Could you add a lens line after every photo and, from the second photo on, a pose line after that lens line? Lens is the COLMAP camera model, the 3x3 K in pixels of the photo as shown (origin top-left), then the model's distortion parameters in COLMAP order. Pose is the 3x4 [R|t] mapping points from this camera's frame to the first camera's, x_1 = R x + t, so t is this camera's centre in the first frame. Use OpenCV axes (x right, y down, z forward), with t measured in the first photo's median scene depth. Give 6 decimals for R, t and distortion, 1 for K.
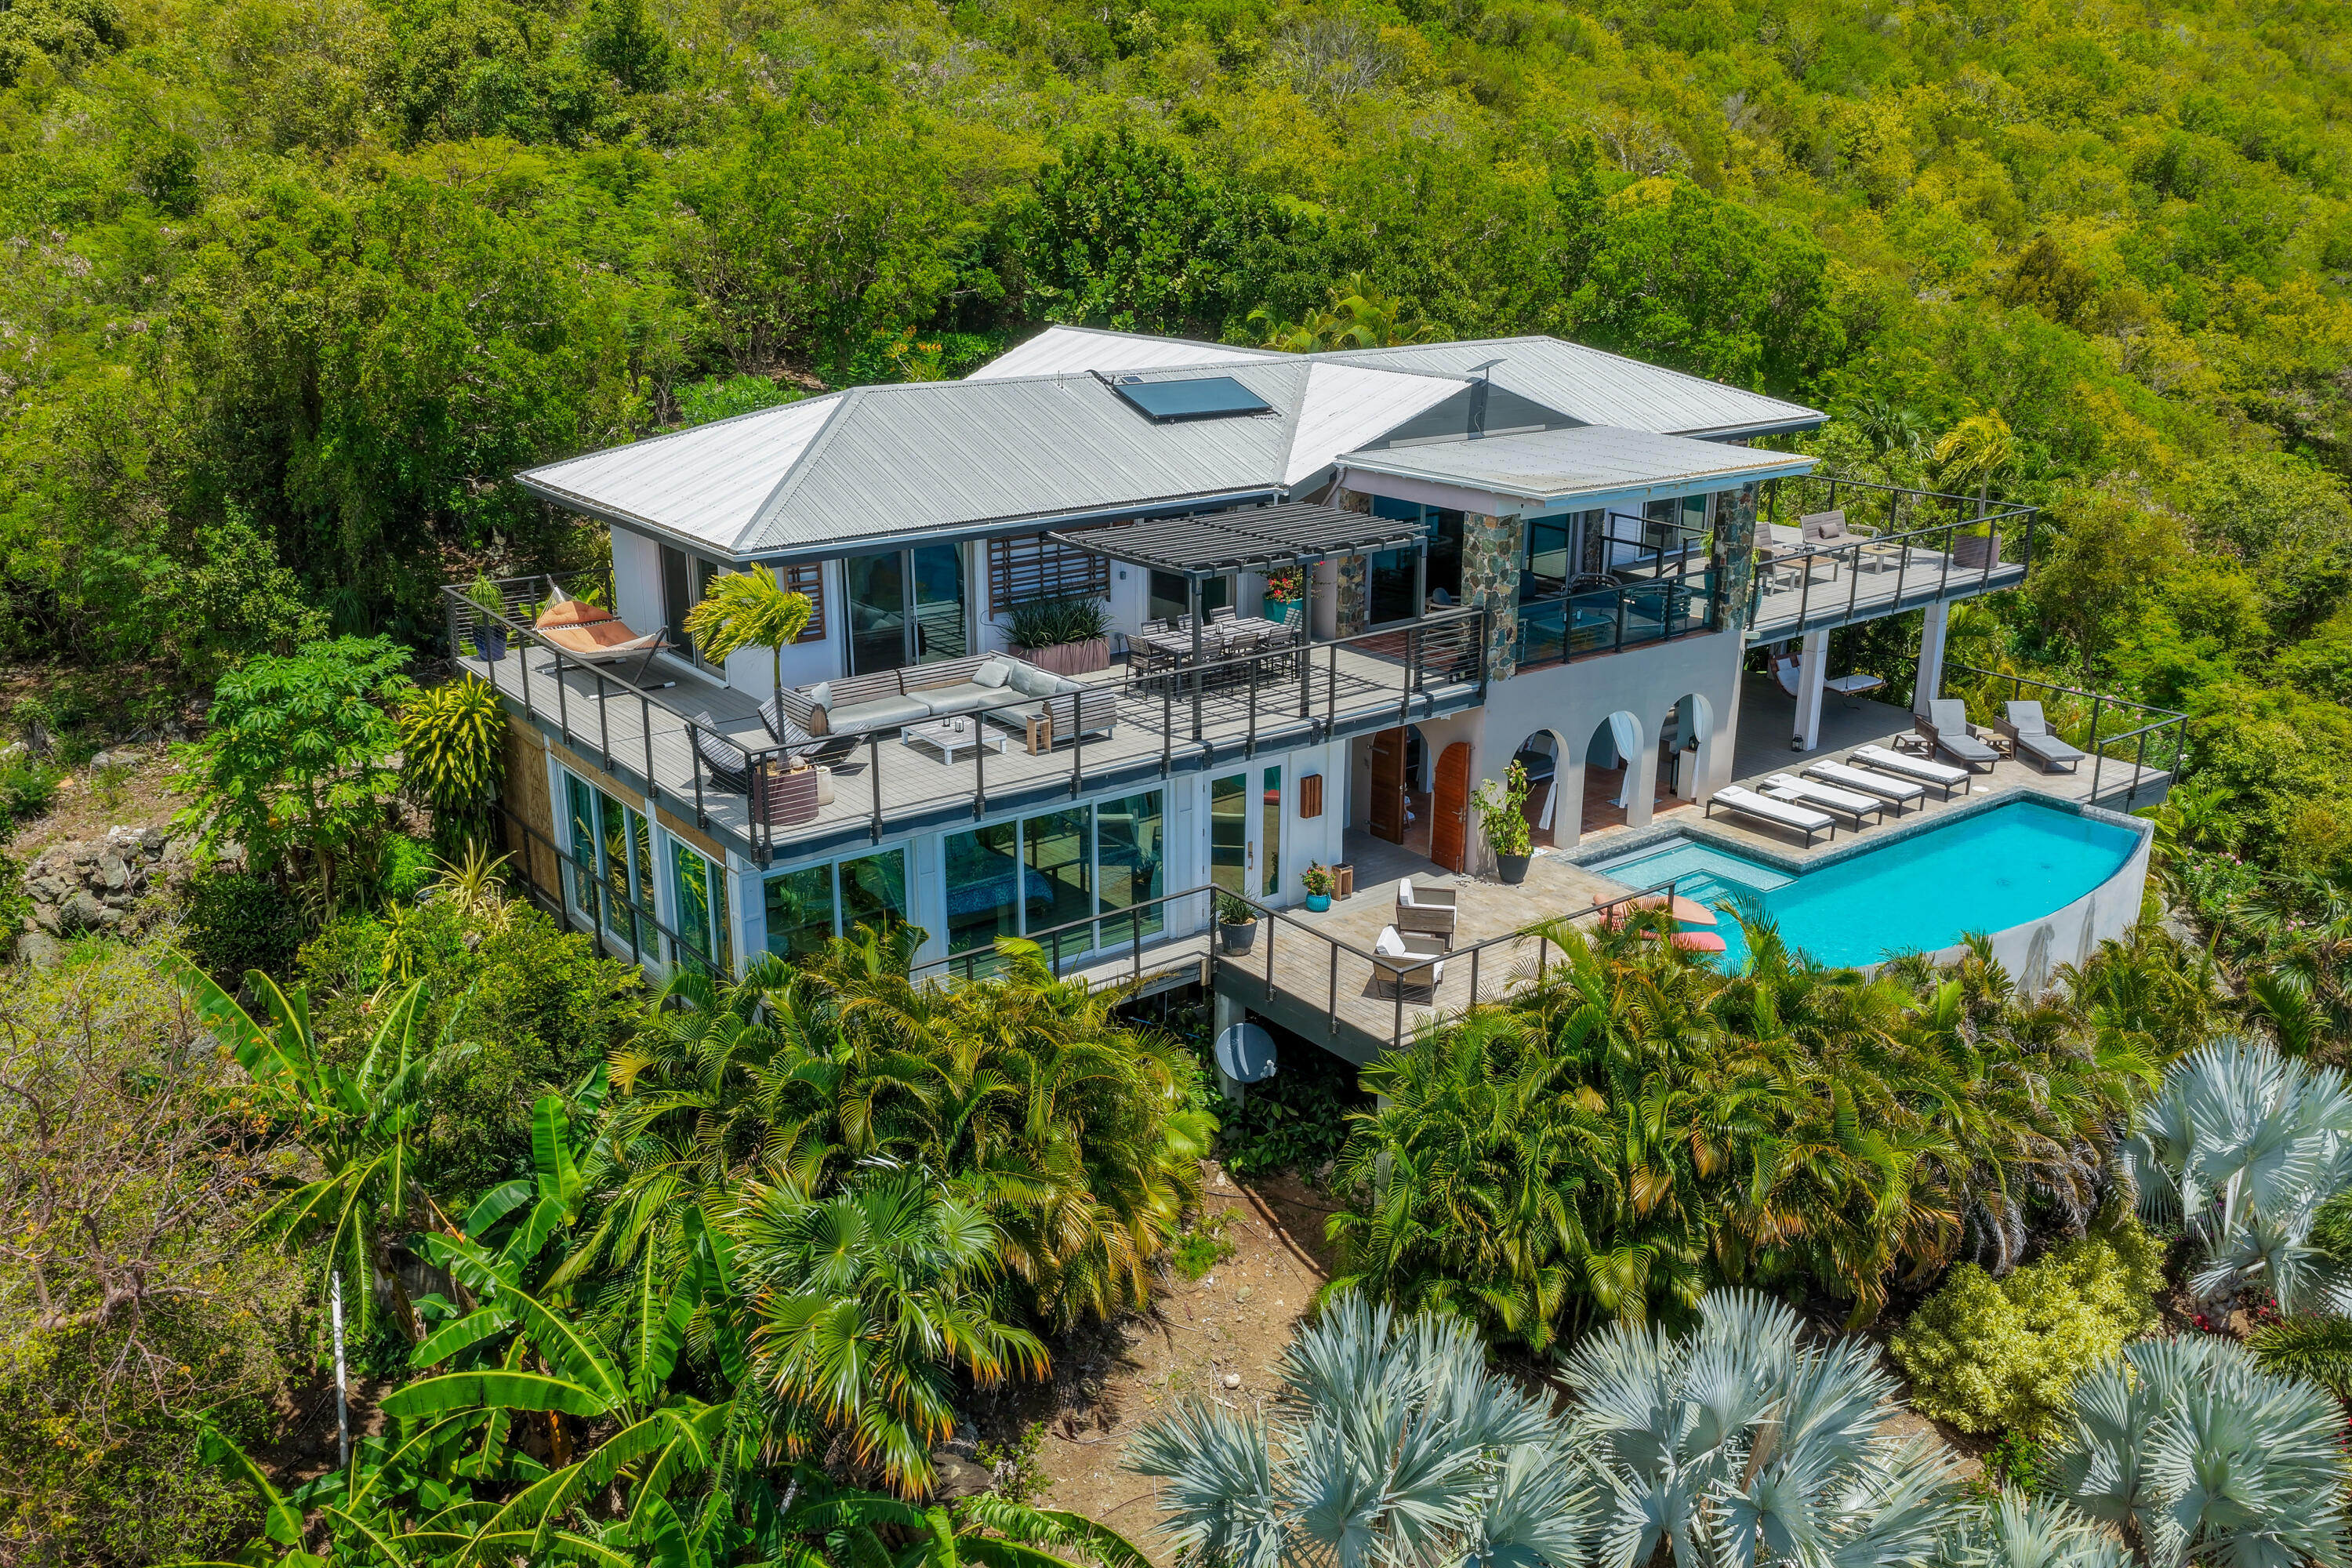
lens RADIAL K [[1897.7, 0, 1176.0], [0, 1897.7, 784.0], [0, 0, 1]] dist [0.014366, 0.001231]
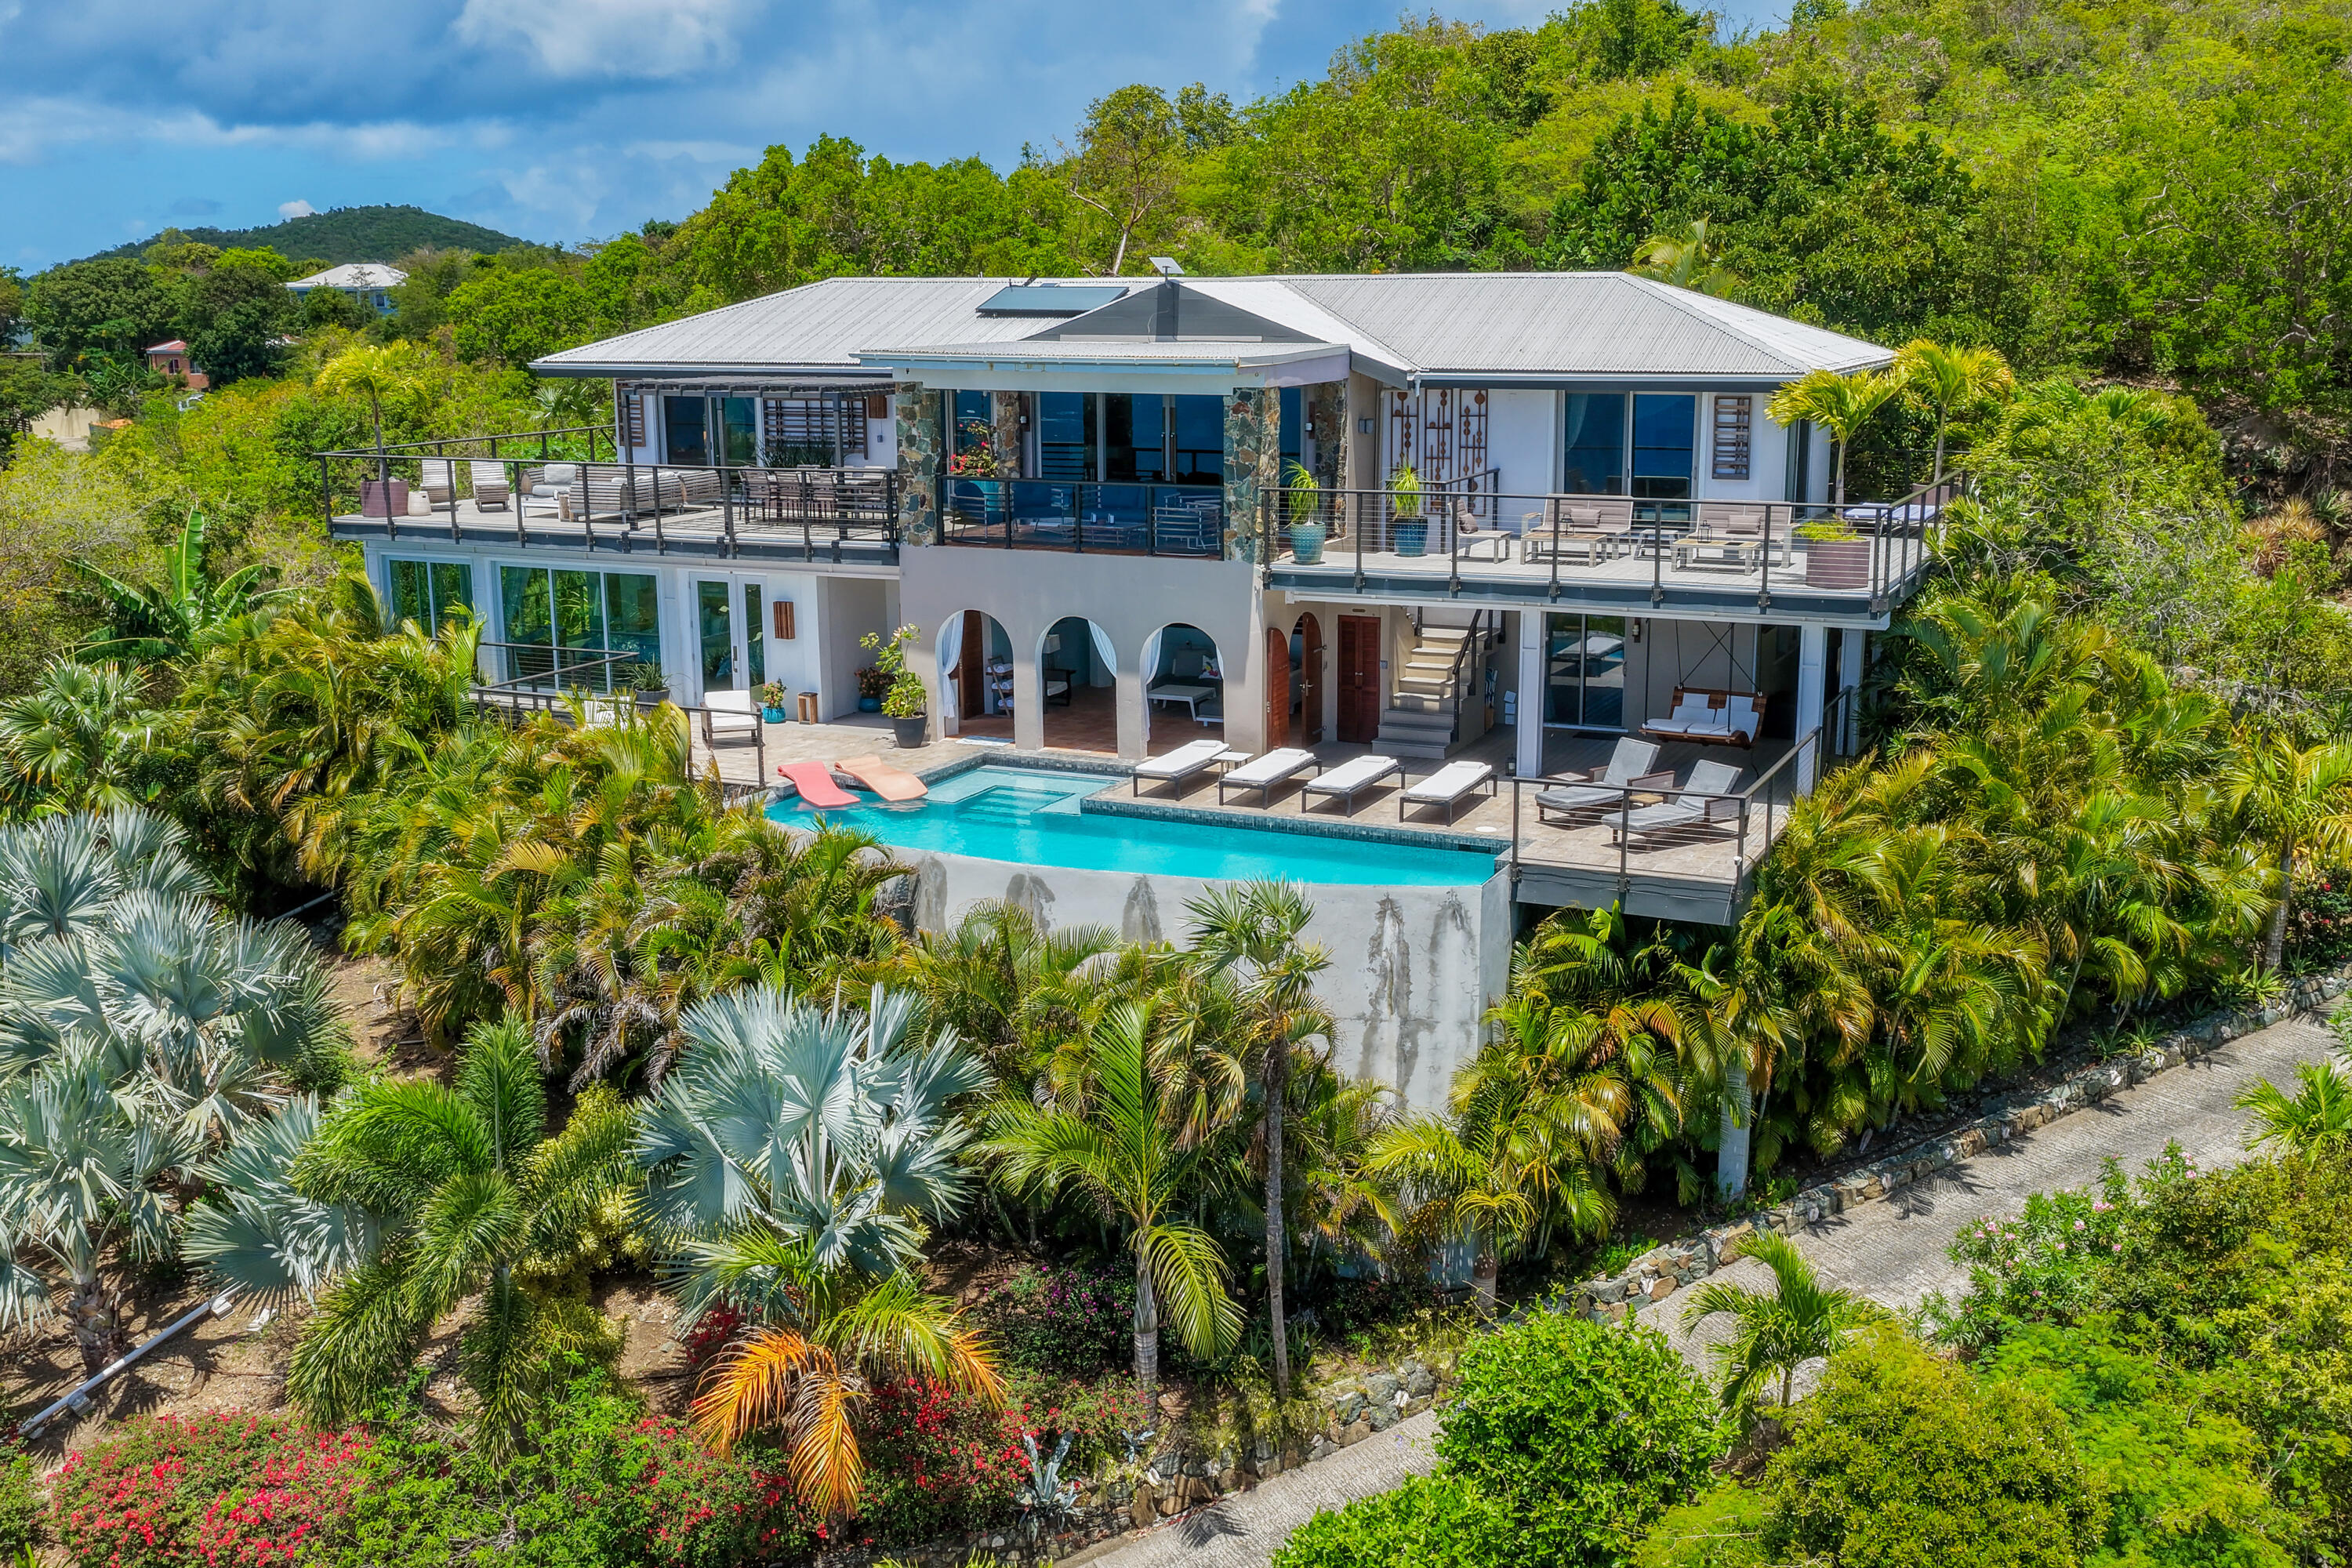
lens RADIAL K [[2283.6, 0, 1176.0], [0, 2283.6, 784.0], [0, 0, 1]] dist [0.004120, 0.021615]
pose [[0.469437, 0.184639, -0.863445, 1.179143], [-0.264756, 0.962330, 0.061842, -0.039189], [0.842338, 0.199571, 0.500638, 0.466229]]
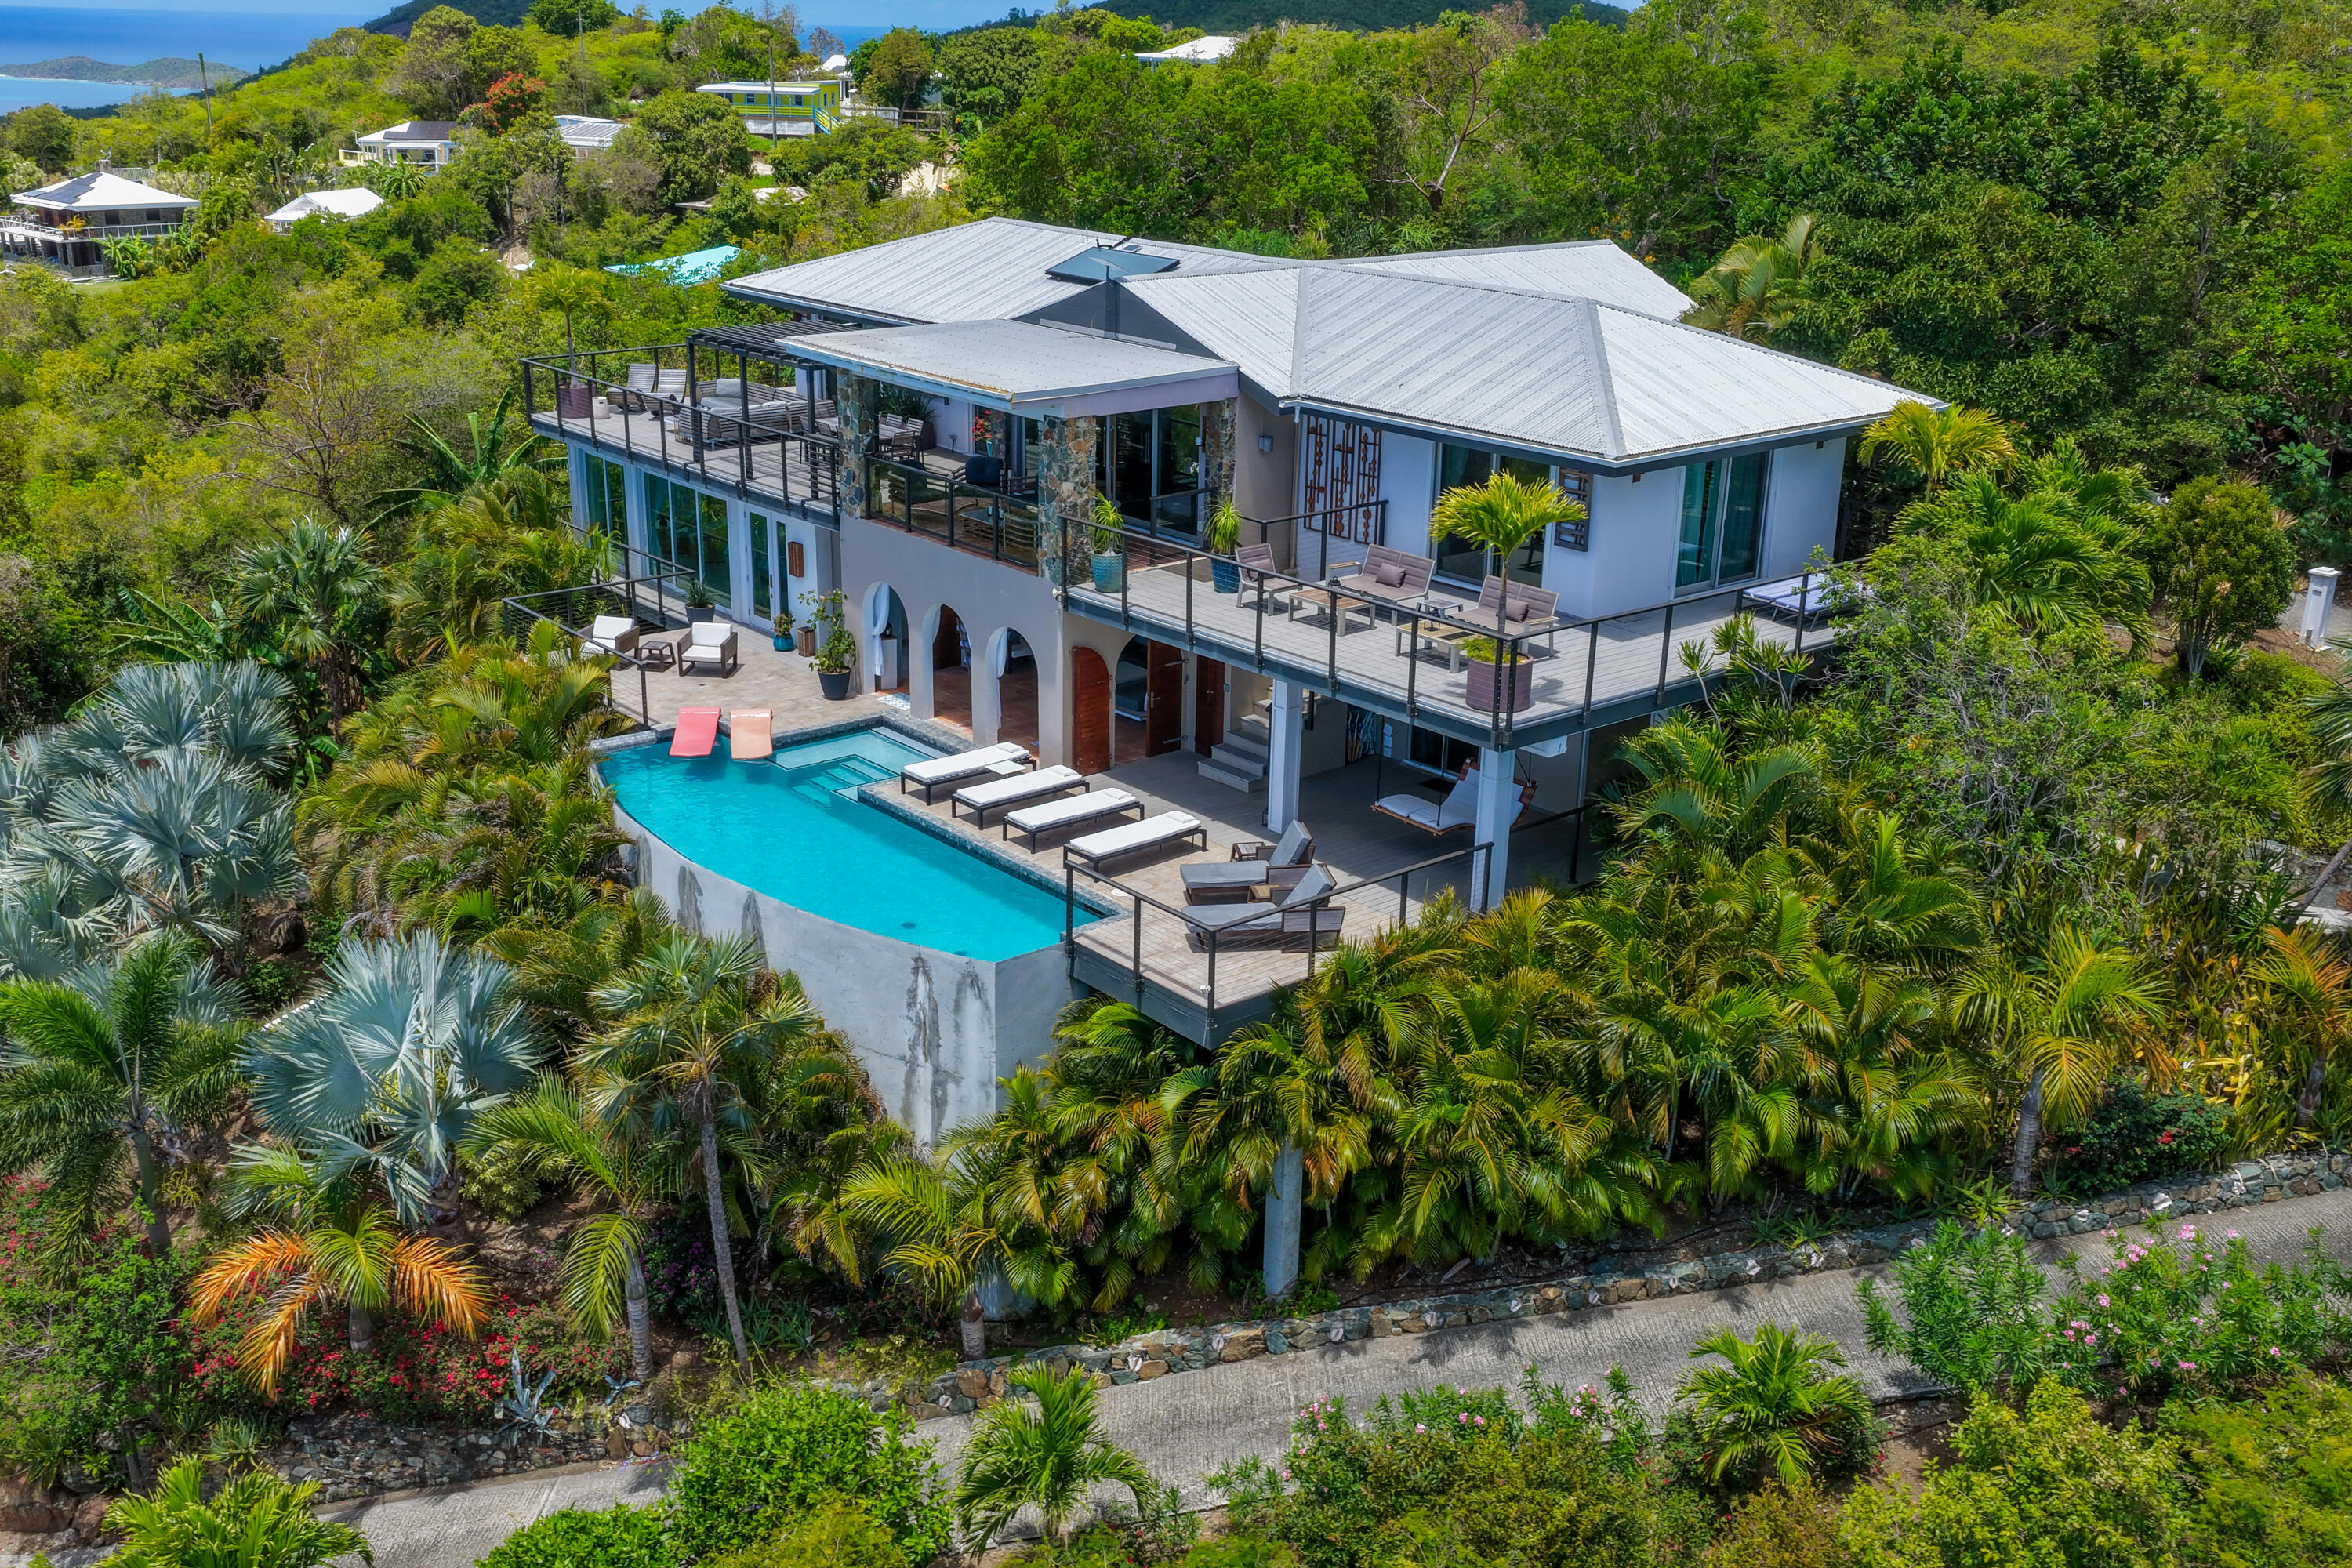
lens RADIAL K [[2227.7, 0, 1176.0], [0, 2227.7, 784.0], [0, 0, 1]] dist [0.003285, -0.000348]
pose [[0.063608, 0.327082, -0.942853, 1.300664], [-0.326313, 0.899652, 0.290080, -0.314520], [0.943119, 0.289214, 0.163957, 0.897707]]
